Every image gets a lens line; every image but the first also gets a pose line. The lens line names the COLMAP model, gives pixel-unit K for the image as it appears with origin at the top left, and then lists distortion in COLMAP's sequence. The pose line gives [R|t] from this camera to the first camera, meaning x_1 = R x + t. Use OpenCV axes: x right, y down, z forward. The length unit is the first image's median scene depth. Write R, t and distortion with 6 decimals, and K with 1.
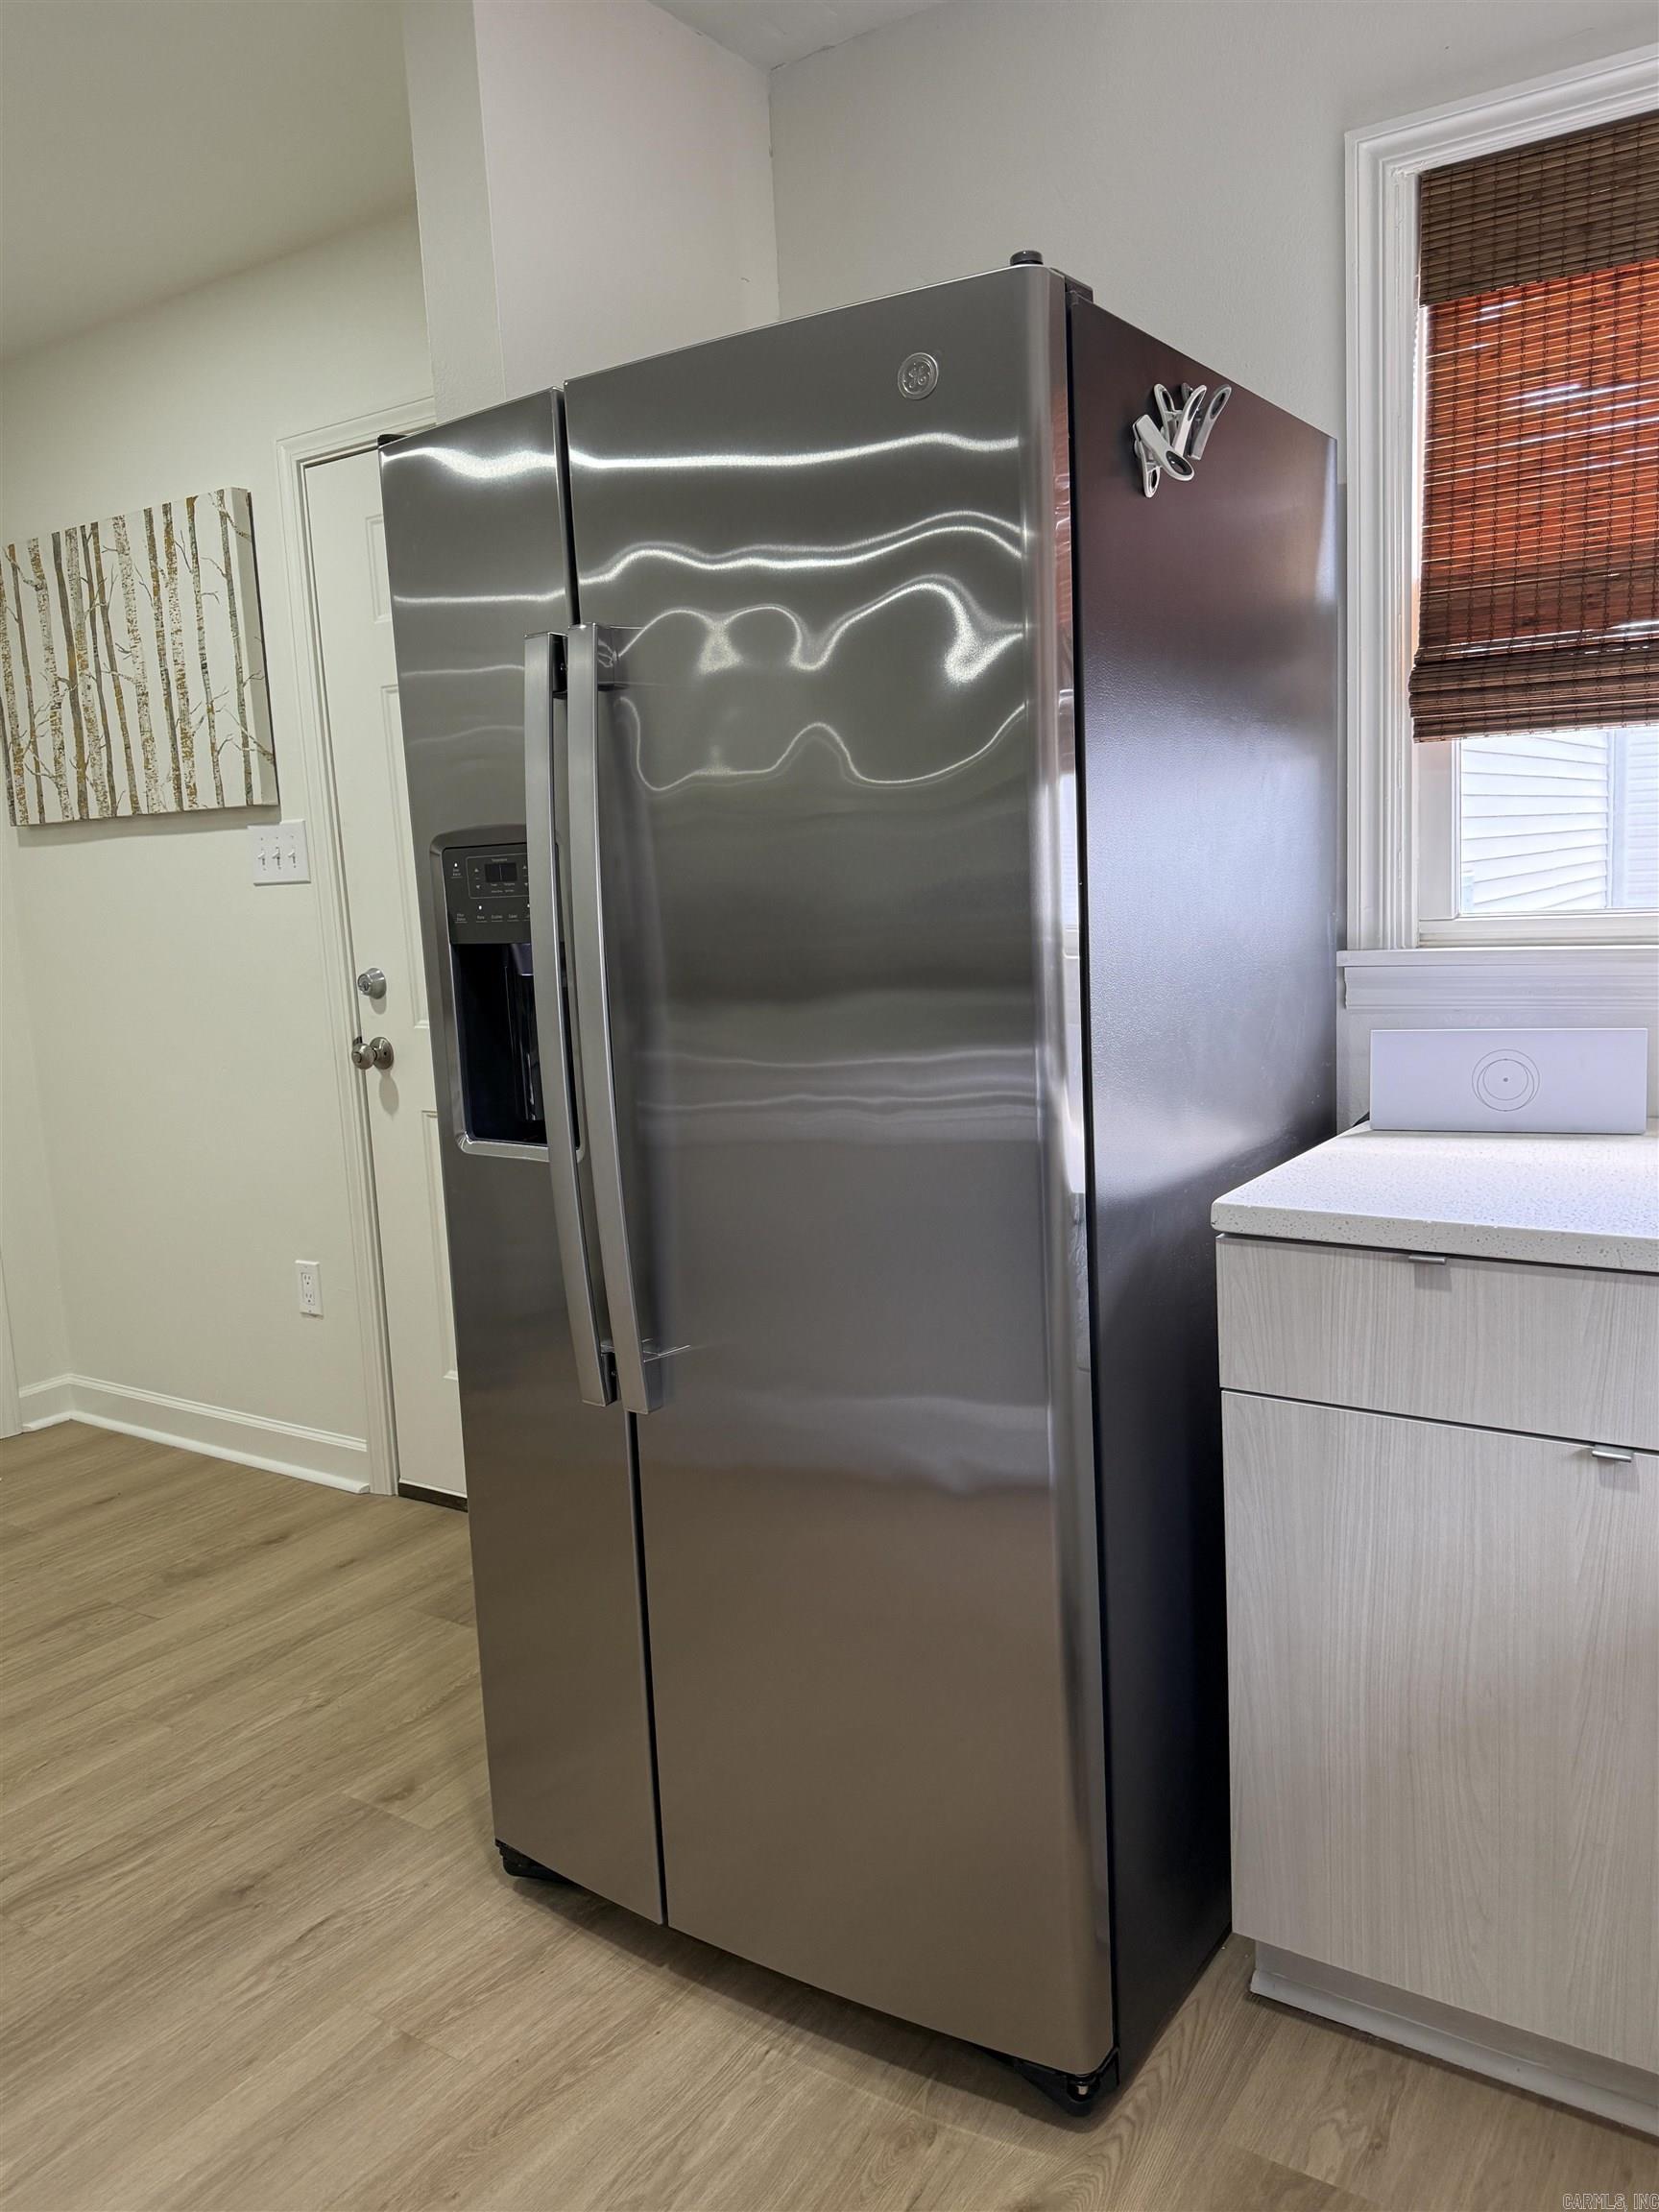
lens RADIAL K [[1650.4, 0, 827.2], [0, 1650.4, 1104.2], [0, 0, 1]] dist [0.004595, 0.001010]
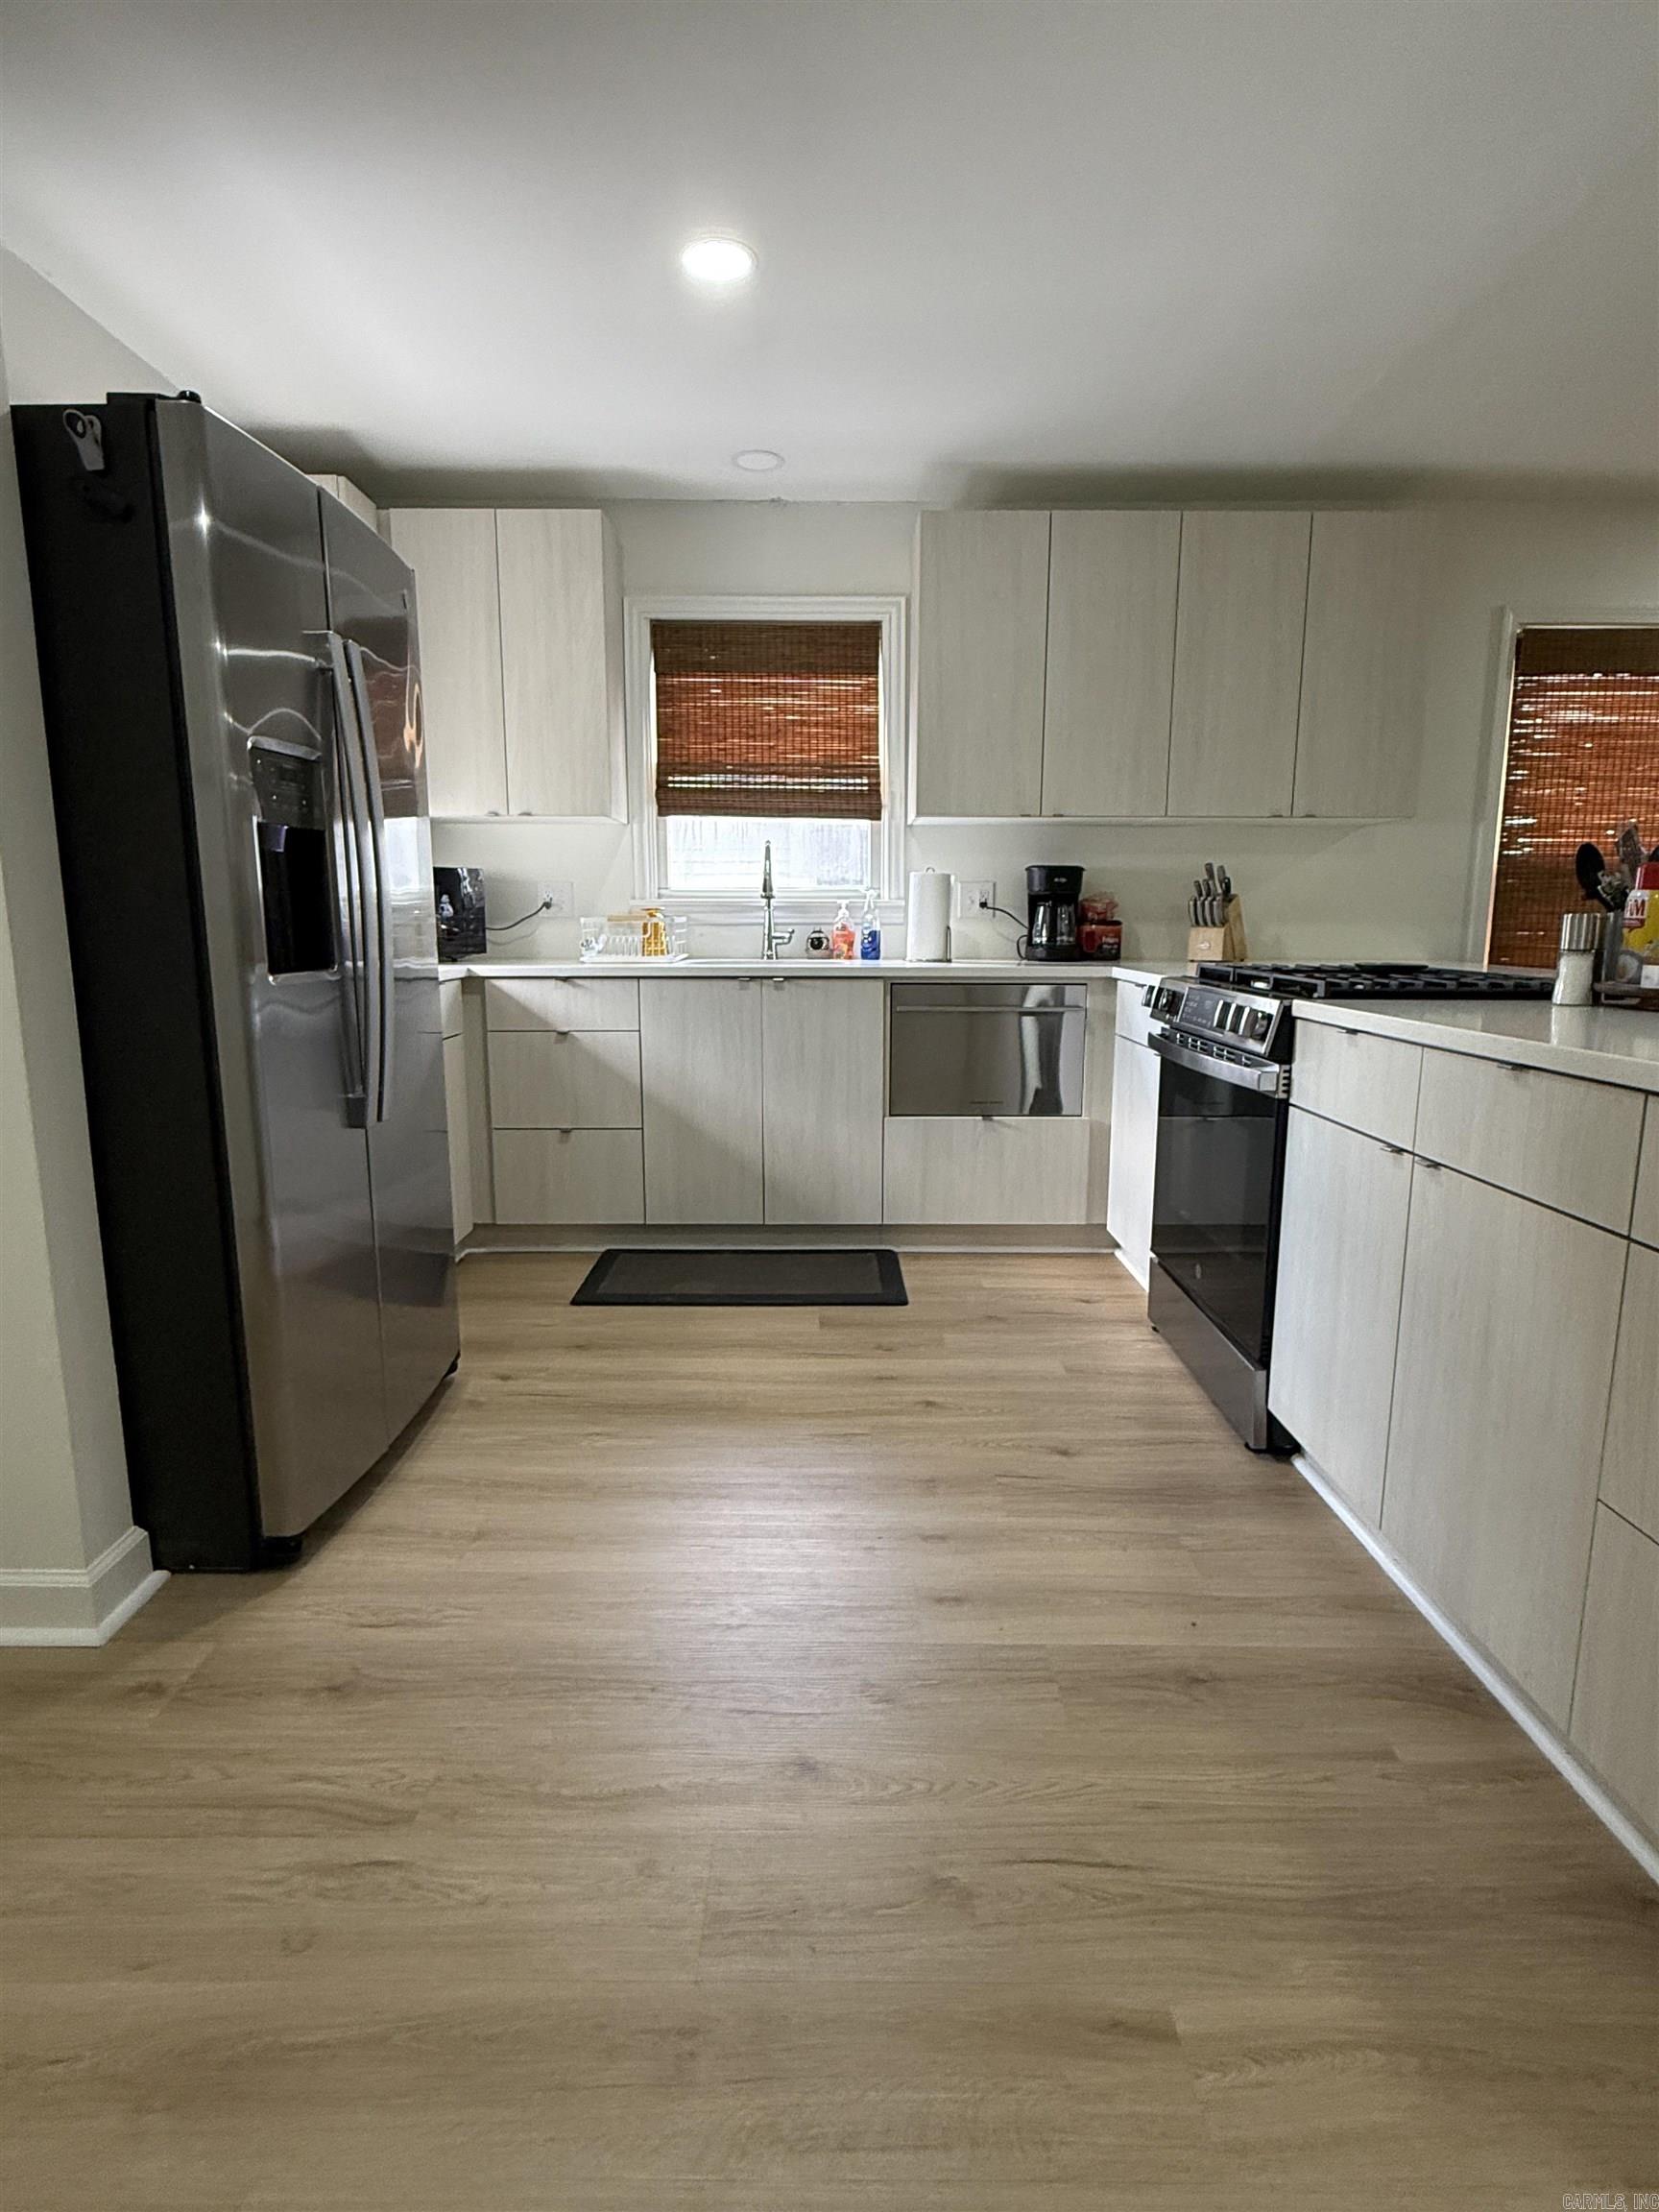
lens RADIAL K [[1147.5, 0, 825.3], [0, 1147.5, 1108.2], [0, 0, 1]] dist [0.000465, -0.000713]
pose [[-0.560471, -0.090347, 0.823231, -0.704324], [0.145260, 0.967897, 0.205120, 0.000321], [-0.815335, 0.234546, -0.529355, 0.660408]]
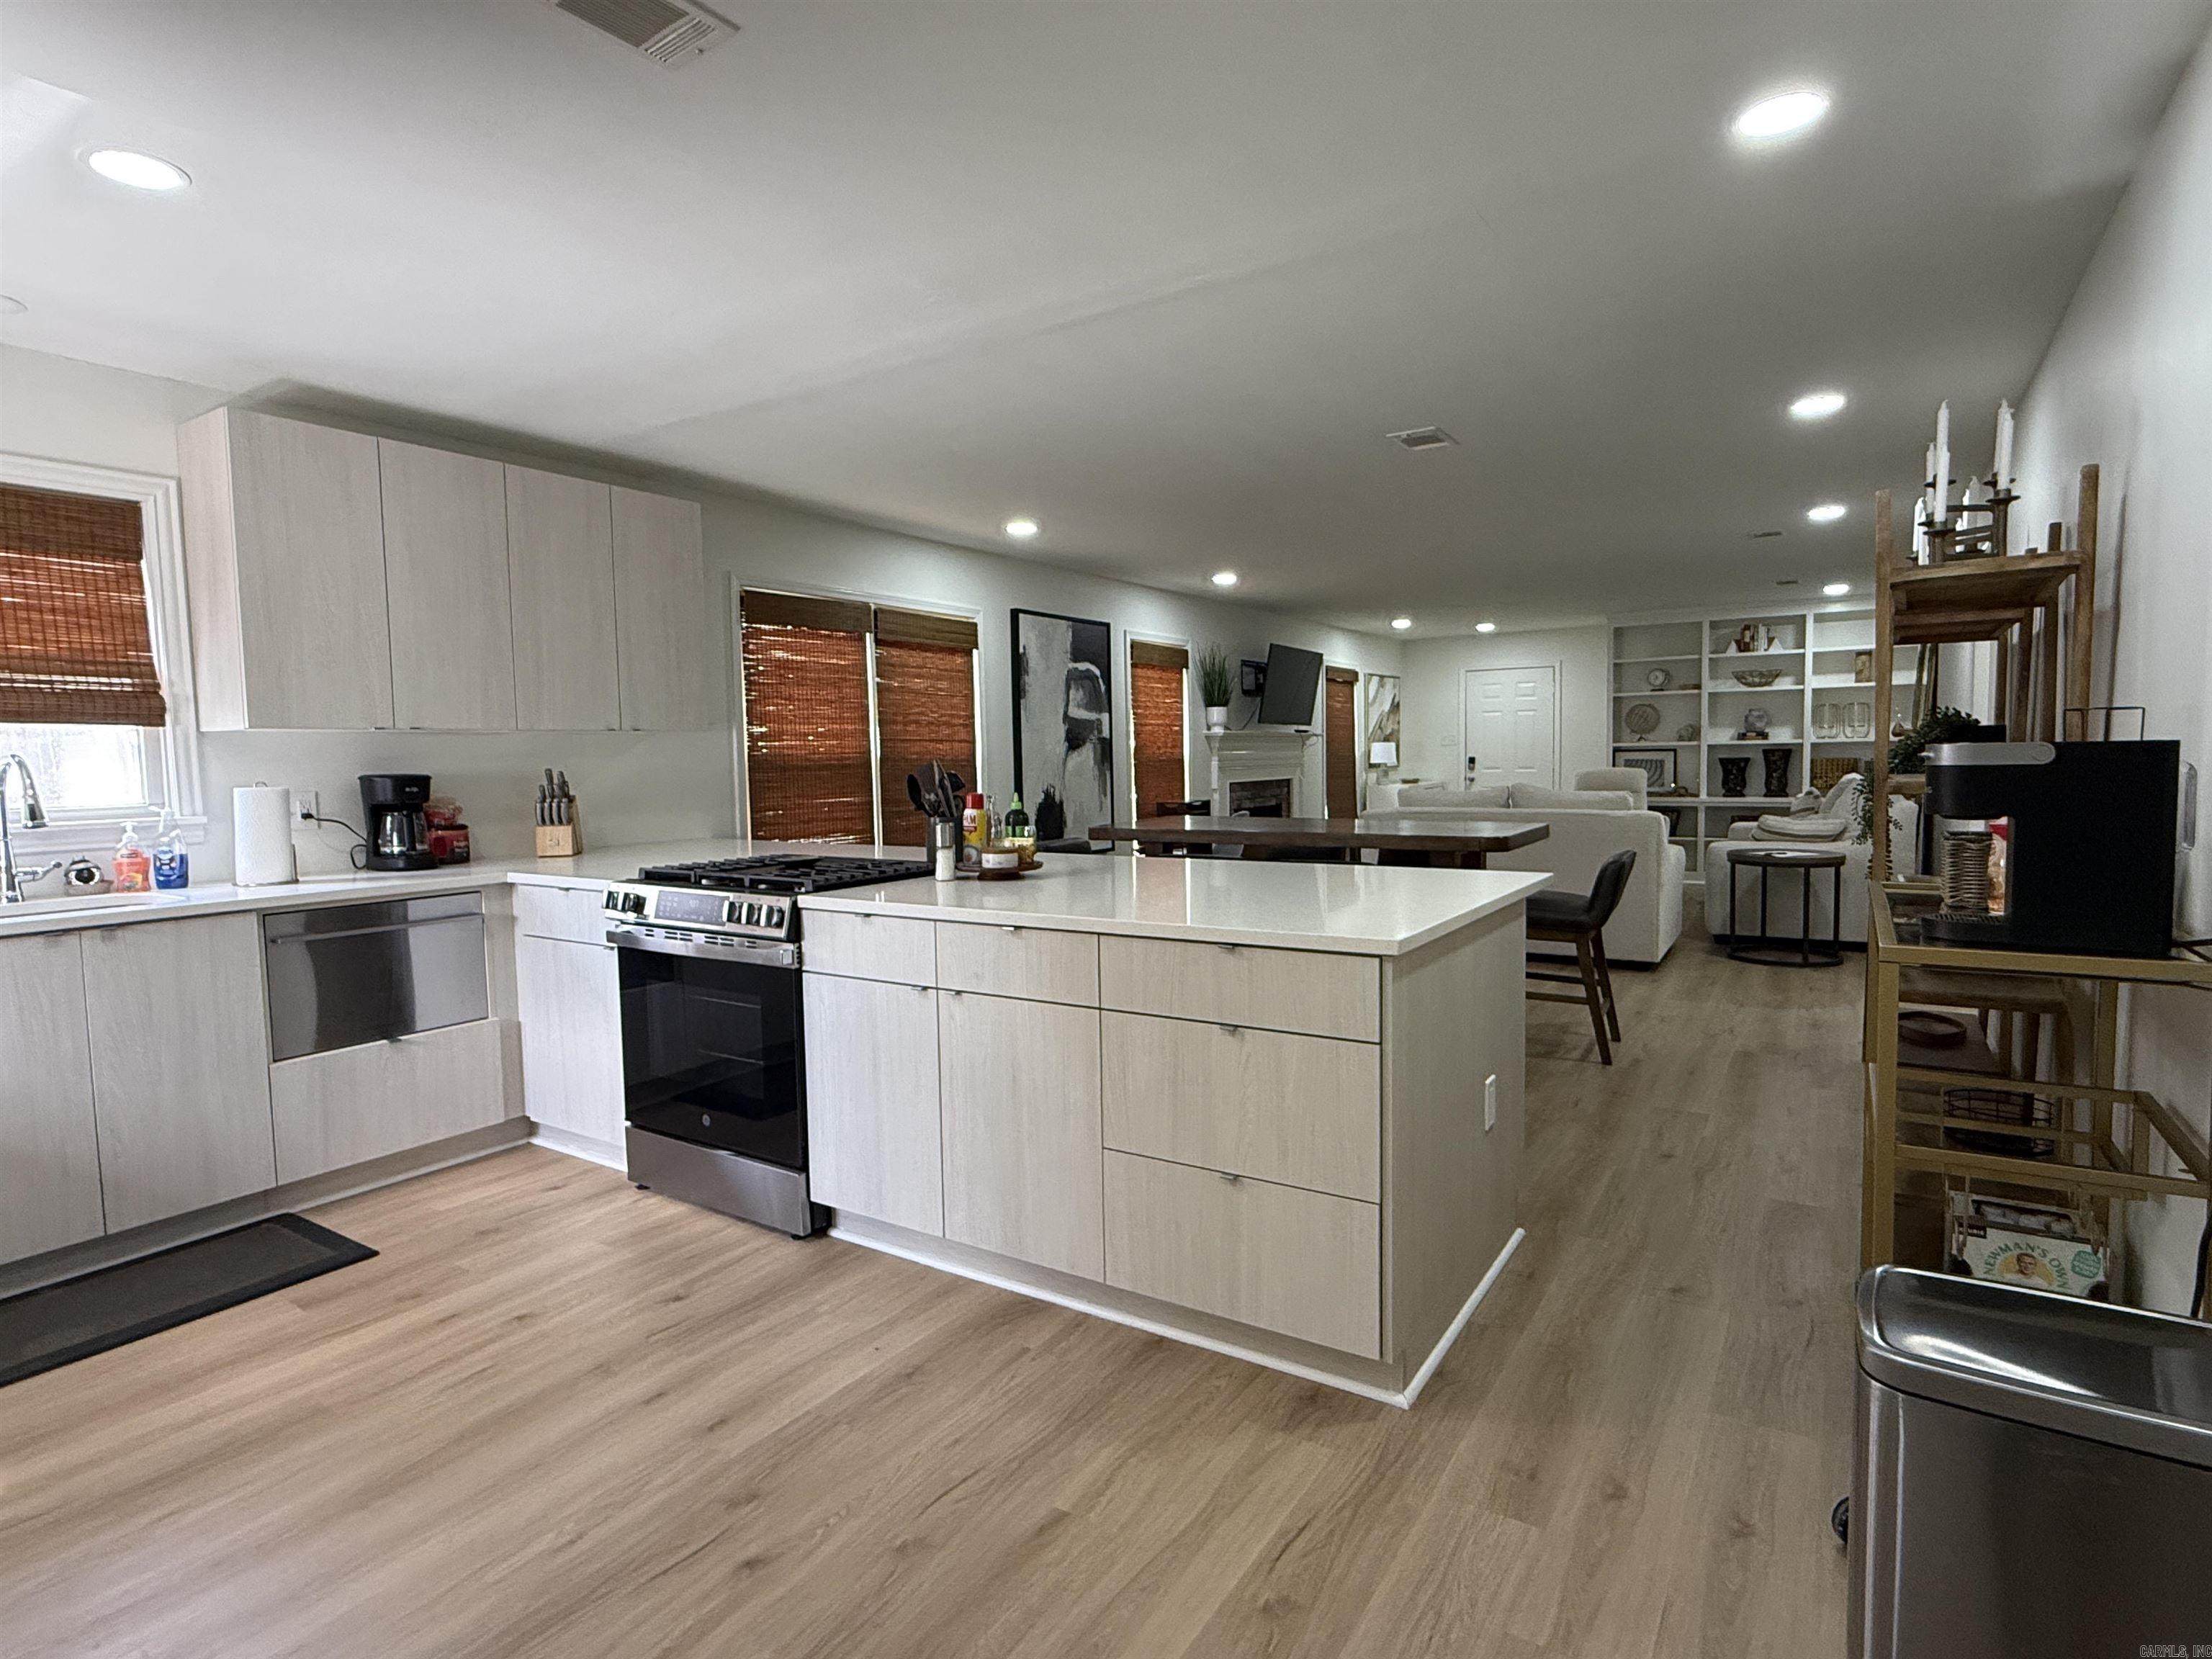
lens RADIAL K [[1147.5, 0, 1105.4], [0, 1147.5, 829.0], [0, 0, 1]] dist [0.000465, -0.000713]
pose [[-0.997729, 0.066547, -0.010368, -0.550588], [0.062818, 0.975018, 0.213058, -0.112309], [0.024287, 0.211923, -0.976985, 0.952206]]
